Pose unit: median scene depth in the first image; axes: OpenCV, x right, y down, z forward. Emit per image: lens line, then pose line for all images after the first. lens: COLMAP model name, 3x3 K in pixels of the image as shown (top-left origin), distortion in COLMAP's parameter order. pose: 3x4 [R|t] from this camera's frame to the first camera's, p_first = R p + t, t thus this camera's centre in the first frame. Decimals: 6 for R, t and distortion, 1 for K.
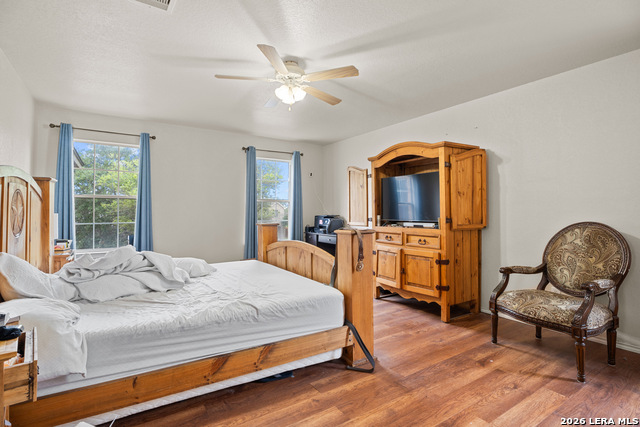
lens RADIAL K [[316.5, 0, 320.0], [0, 316.5, 213.5], [0, 0, 1]] dist [-0.034098, -0.000085]
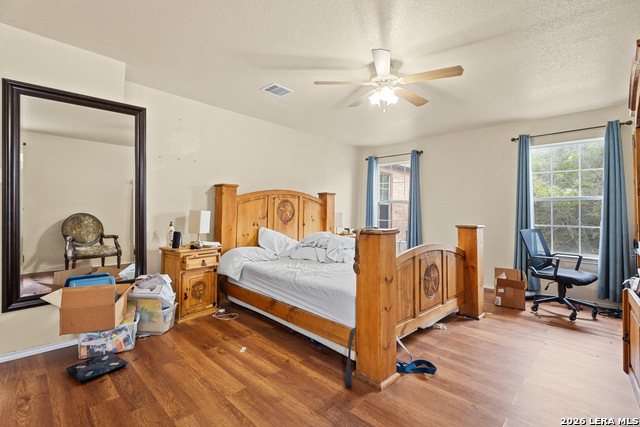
lens RADIAL K [[297.0, 0, 318.9], [0, 297.0, 205.6], [0, 0, 1]] dist [0.000830, -0.000197]
pose [[0.202994, -0.017681, -0.979020, 1.065597], [-0.017069, 0.999621, -0.021592, -0.002695], [0.979031, 0.021094, 0.202615, 0.774472]]
